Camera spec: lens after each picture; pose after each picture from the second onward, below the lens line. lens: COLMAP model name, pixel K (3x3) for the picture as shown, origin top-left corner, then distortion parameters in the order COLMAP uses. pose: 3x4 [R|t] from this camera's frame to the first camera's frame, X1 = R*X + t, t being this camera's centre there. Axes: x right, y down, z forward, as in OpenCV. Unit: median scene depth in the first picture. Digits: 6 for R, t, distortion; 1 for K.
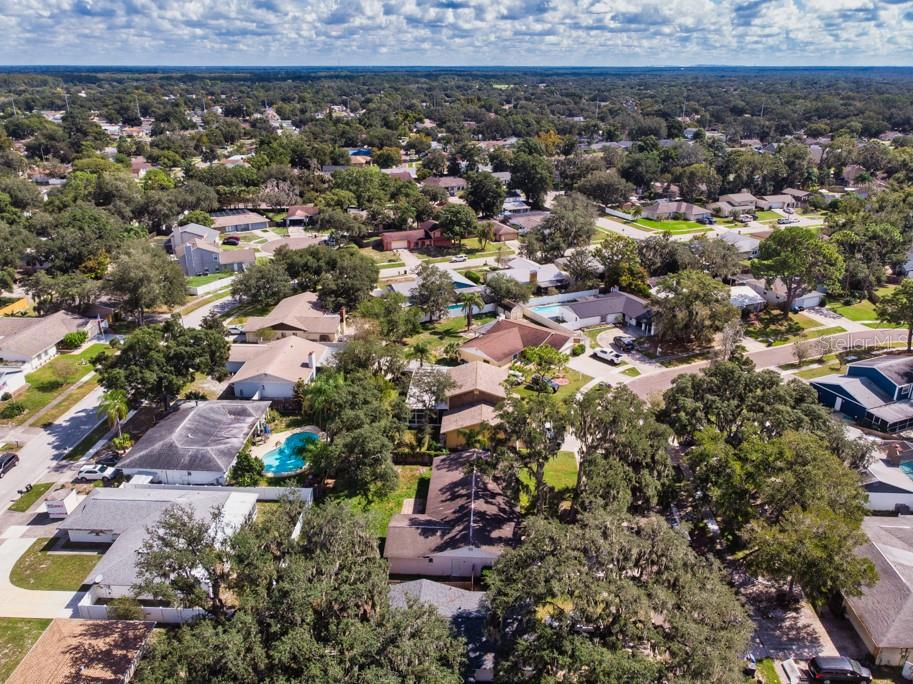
lens RADIAL K [[702.8, 0, 456.5], [0, 702.8, 342.0], [0, 0, 1]] dist [0.011745, -0.000517]
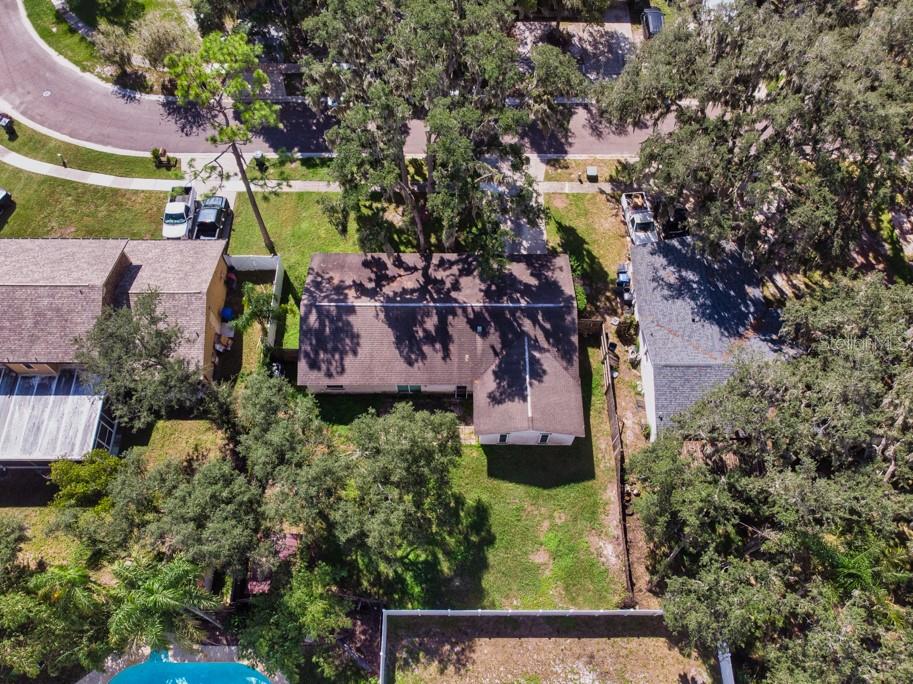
lens RADIAL K [[702.8, 0, 456.5], [0, 702.8, 342.0], [0, 0, 1]] dist [0.011745, -0.000517]
pose [[-0.047117, -0.896167, 0.441208, -0.279606], [0.375271, 0.393461, 0.839262, -0.283491], [-0.925717, 0.205115, 0.317767, 0.819422]]
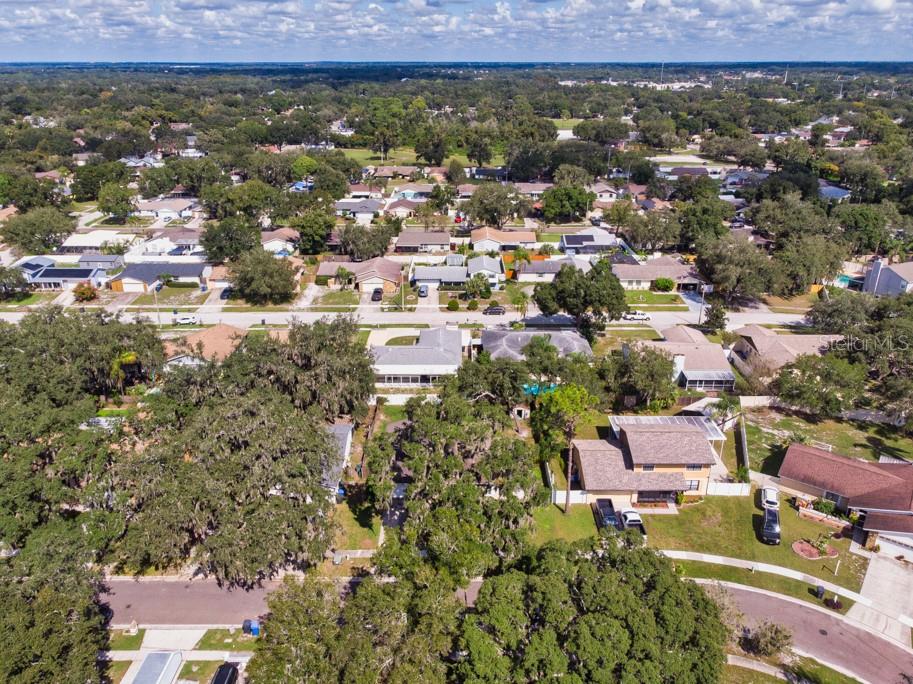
lens RADIAL K [[660.3, 0, 456.5], [0, 660.3, 342.0], [0, 0, 1]] dist [0.002521, -0.001318]
pose [[0.042268, 0.370103, -0.928028, 0.971280], [-0.365086, 0.870345, 0.330471, -0.299818], [0.930014, 0.324842, 0.171907, 0.786415]]
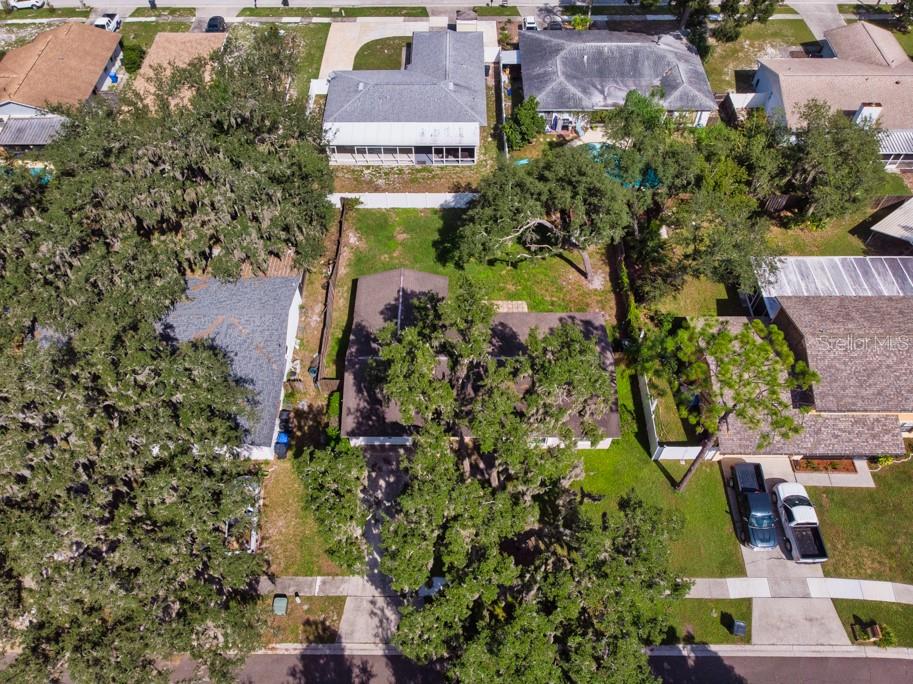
lens RADIAL K [[660.3, 0, 456.5], [0, 660.3, 342.0], [0, 0, 1]] dist [0.002521, -0.001318]
pose [[0.040724, 0.802174, -0.595700, 0.367195], [-0.362288, 0.567478, 0.739402, -0.226973], [0.931176, 0.185704, 0.313728, 0.816904]]
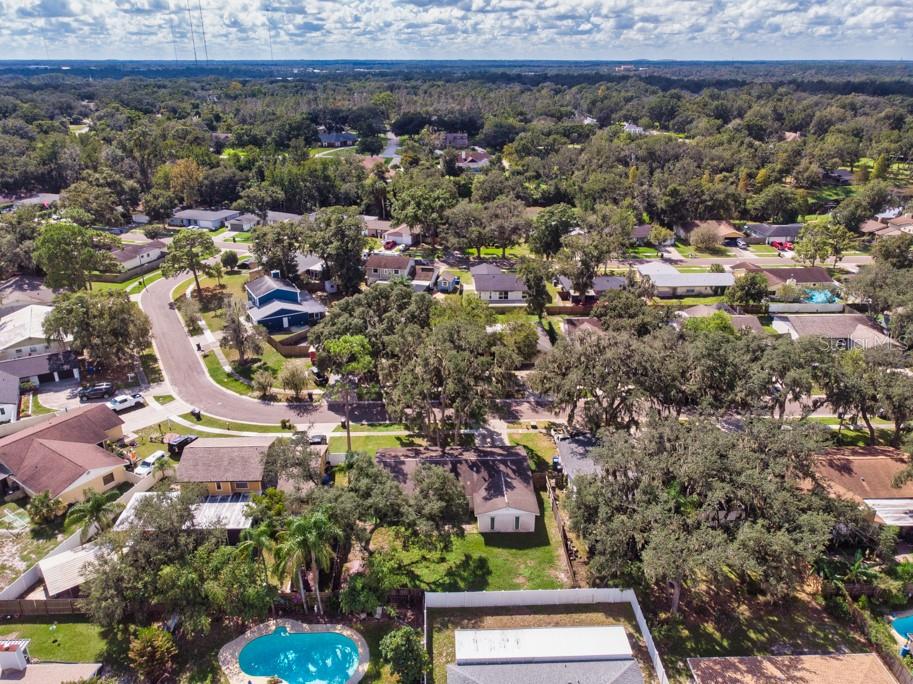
lens RADIAL K [[660.3, 0, 456.5], [0, 660.3, 342.0], [0, 0, 1]] dist [0.002521, -0.001318]
pose [[-0.084898, -0.396205, 0.914228, -0.847962], [0.369910, 0.839434, 0.398142, -0.346457], [-0.925181, 0.371983, 0.075294, 0.870420]]
